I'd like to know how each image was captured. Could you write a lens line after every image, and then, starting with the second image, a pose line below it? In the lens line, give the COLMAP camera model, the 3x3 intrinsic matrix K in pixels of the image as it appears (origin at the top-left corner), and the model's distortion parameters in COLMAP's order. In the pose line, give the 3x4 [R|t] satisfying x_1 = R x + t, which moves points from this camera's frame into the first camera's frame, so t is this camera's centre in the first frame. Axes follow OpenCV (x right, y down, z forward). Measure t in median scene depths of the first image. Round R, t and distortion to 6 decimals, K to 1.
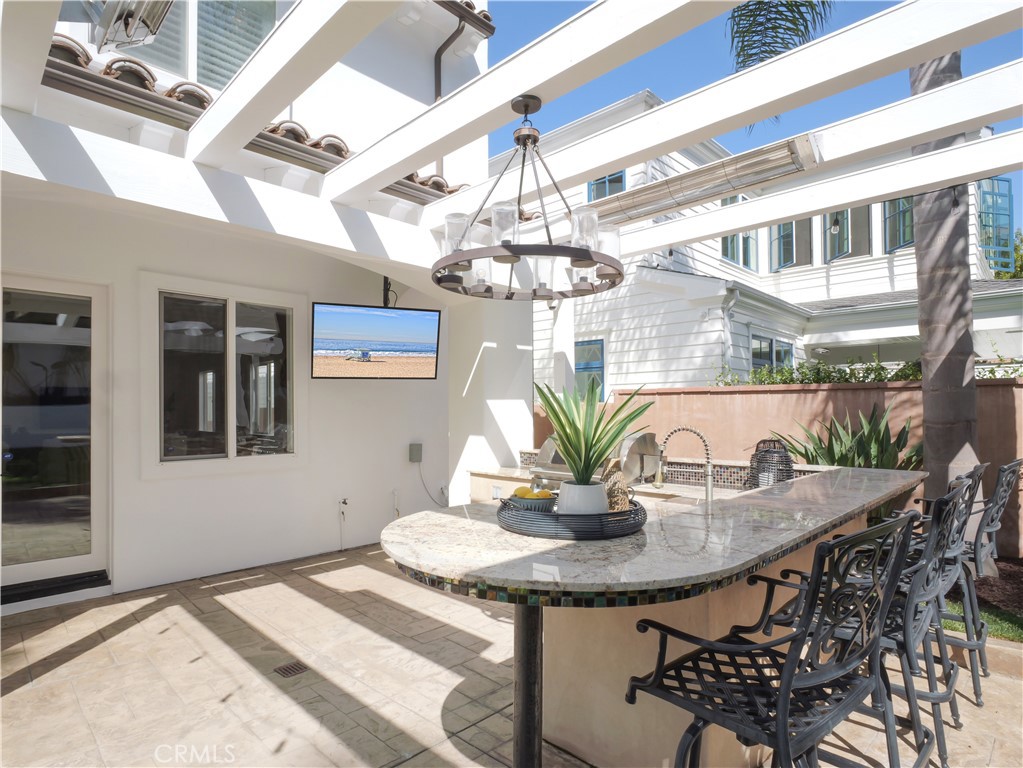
lens RADIAL K [[557.2, 0, 514.3], [0, 557.2, 388.8], [0, 0, 1]] dist [-0.013241, 0.001172]
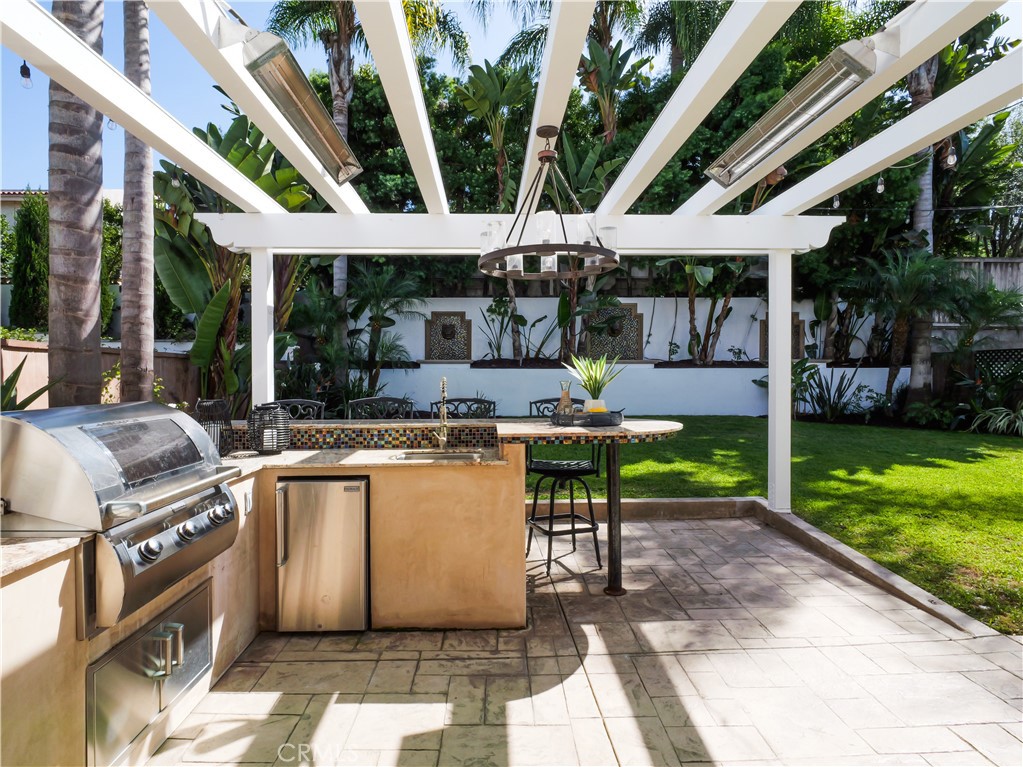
lens RADIAL K [[557.2, 0, 511.9], [0, 557.2, 375.2], [0, 0, 1]] dist [-0.013241, 0.001172]
pose [[-0.725591, -0.005464, 0.688105, -0.706430], [-0.018701, 0.999756, -0.011781, 0.064161], [-0.687872, -0.021416, -0.725516, 1.740249]]
